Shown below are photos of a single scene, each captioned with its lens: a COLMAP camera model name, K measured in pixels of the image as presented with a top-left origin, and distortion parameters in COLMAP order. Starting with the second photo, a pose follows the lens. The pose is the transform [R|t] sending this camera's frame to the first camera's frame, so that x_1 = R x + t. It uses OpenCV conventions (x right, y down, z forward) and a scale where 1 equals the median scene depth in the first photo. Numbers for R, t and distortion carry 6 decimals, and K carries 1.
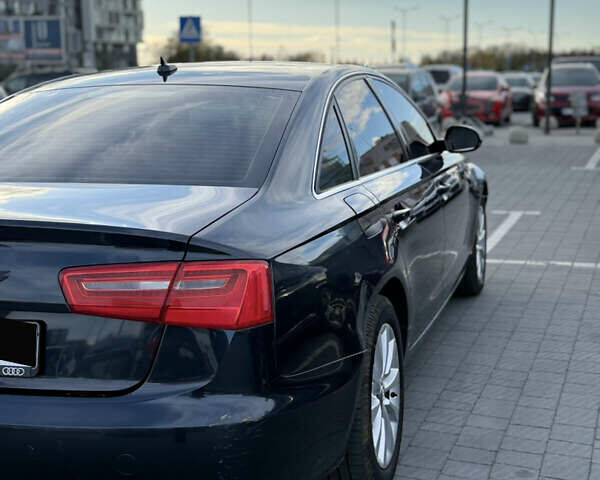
lens RADIAL K [[934.3, 0, 299.4], [0, 934.3, 278.1], [0, 0, 1]] dist [0.312752, -1.239125]
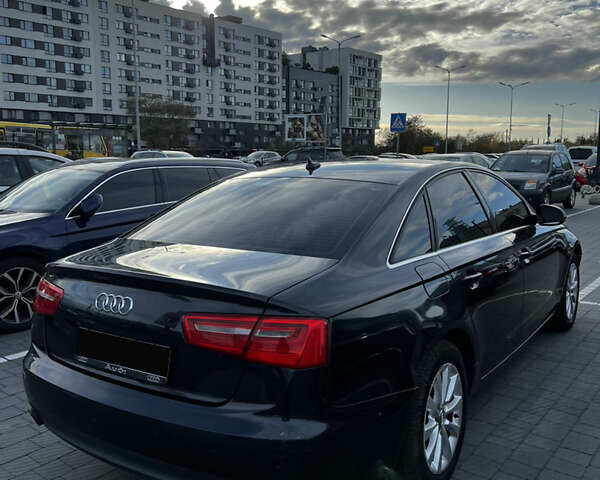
lens RADIAL K [[617.2, 0, 293.8], [0, 617.2, 255.4], [0, 0, 1]] dist [0.122506, -0.214293]
pose [[0.955461, 0.063092, -0.288296, 0.119657], [-0.074245, 0.996850, -0.027903, -0.056735], [0.285627, 0.048065, 0.957135, 0.091819]]
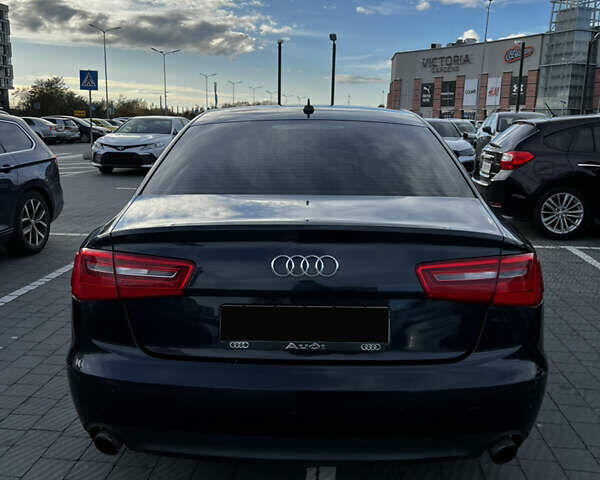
lens RADIAL K [[657.5, 0, 300.0], [0, 657.5, 240.0], [0, 0, 1]] dist [0.009464, 0.012496]
pose [[0.962699, -0.014398, 0.270191, -0.425338], [0.022656, 0.999366, -0.027468, -0.014189], [-0.269624, 0.032565, 0.962415, 0.141344]]
